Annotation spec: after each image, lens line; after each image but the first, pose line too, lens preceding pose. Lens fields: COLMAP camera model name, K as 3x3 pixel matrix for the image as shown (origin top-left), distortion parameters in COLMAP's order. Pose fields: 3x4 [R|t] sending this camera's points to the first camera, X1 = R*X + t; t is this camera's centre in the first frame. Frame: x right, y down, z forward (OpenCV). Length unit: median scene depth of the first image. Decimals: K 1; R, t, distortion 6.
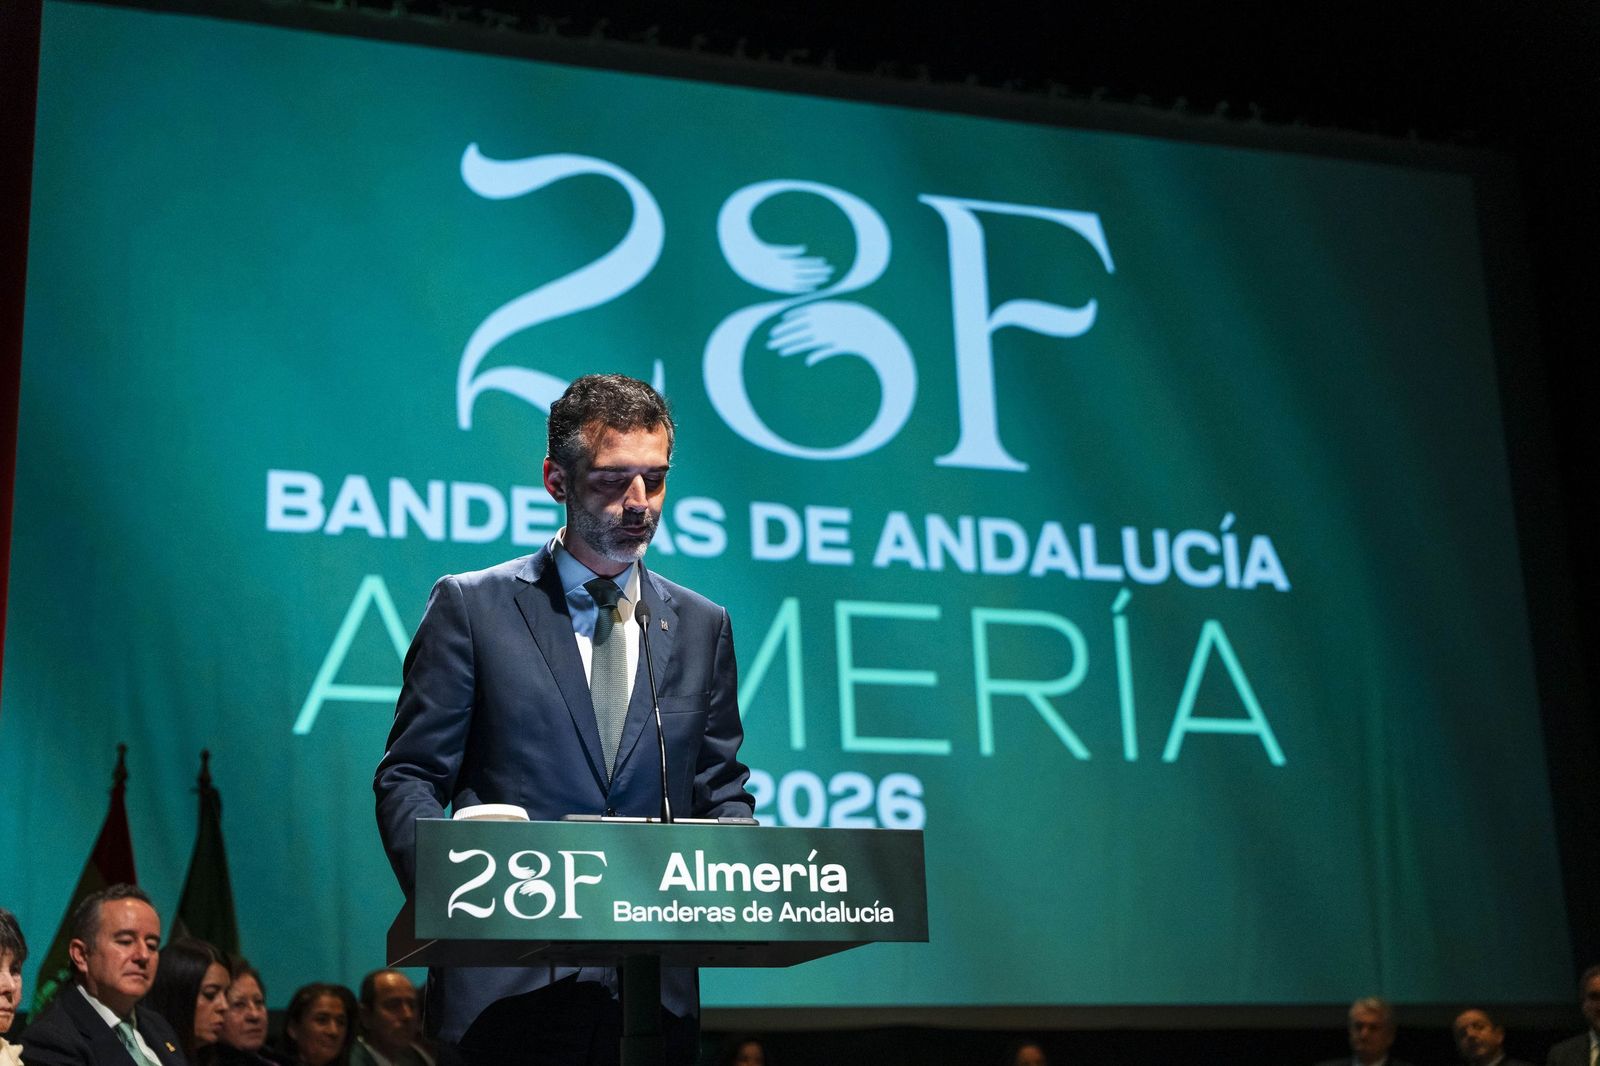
lens RADIAL K [[2484.4, 0, 799.2], [0, 2484.4, 525.6], [0, 0, 1]] dist [0.023665, 0.025431]
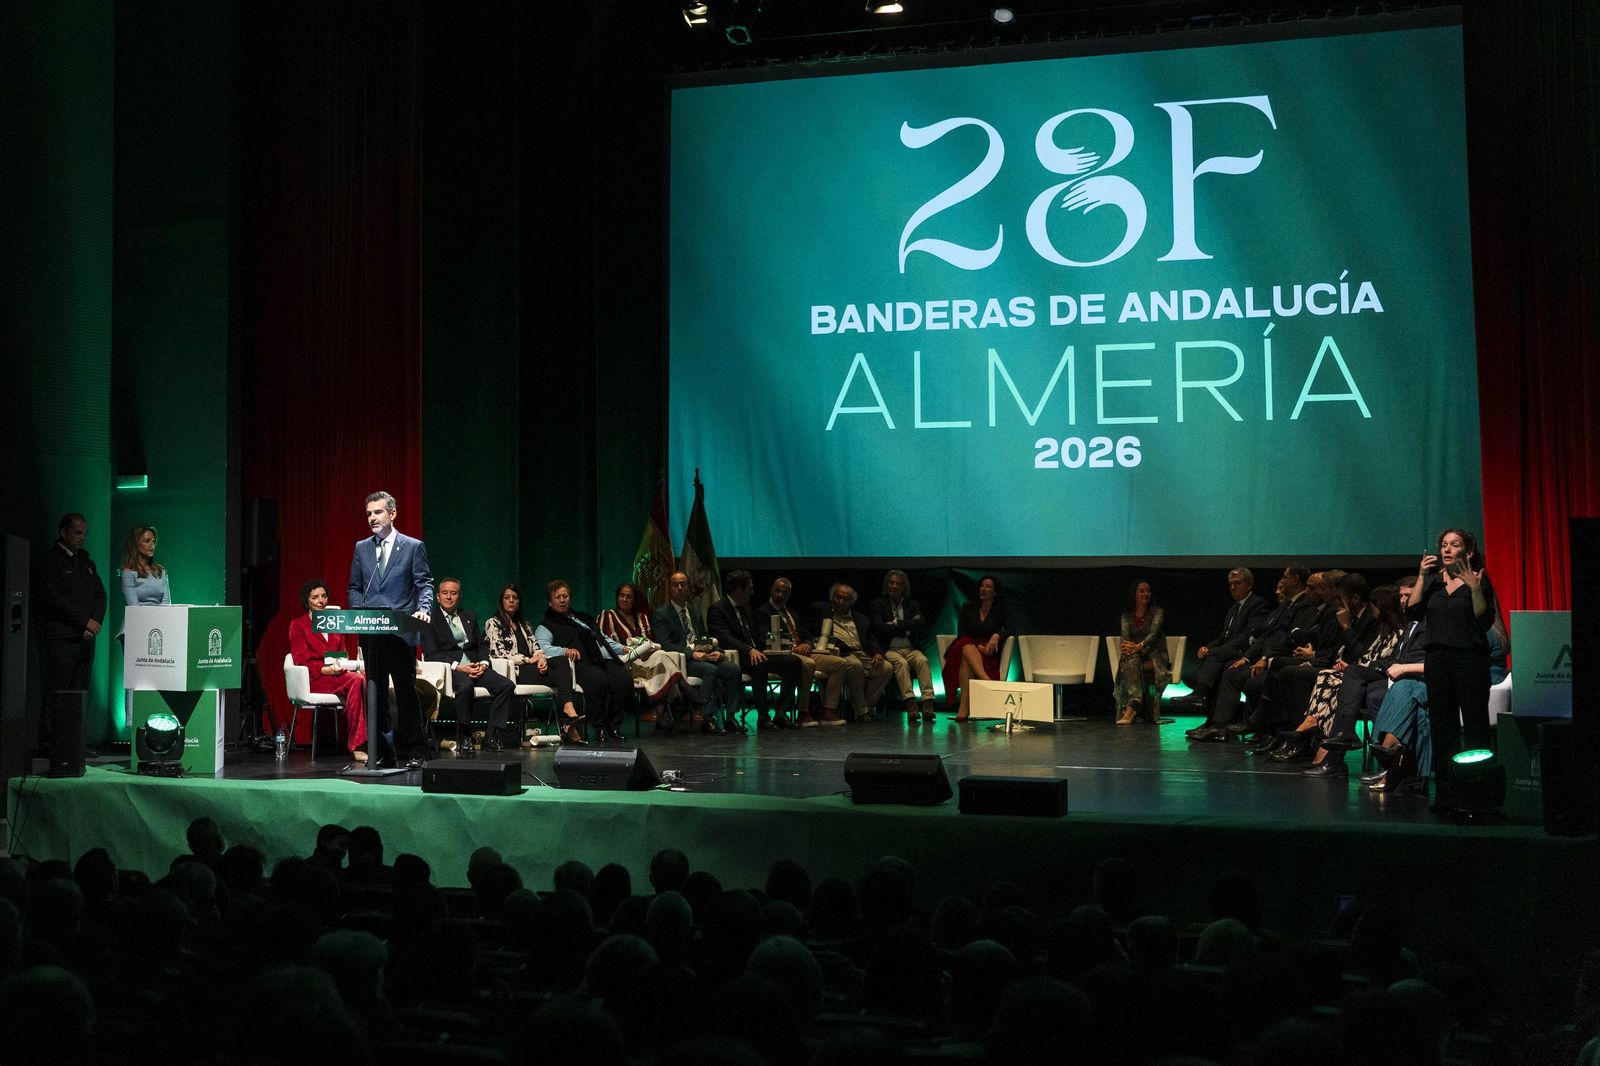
lens RADIAL K [[2319.4, 0, 653.5], [0, 2319.4, 448.3], [0, 0, 1]] dist [-0.004150, 0.083747]
pose [[0.751559, -0.005155, -0.659645, 0.903048], [0.150481, 0.974944, 0.163831, -0.226588], [0.642272, -0.222393, 0.733504, -0.511145]]
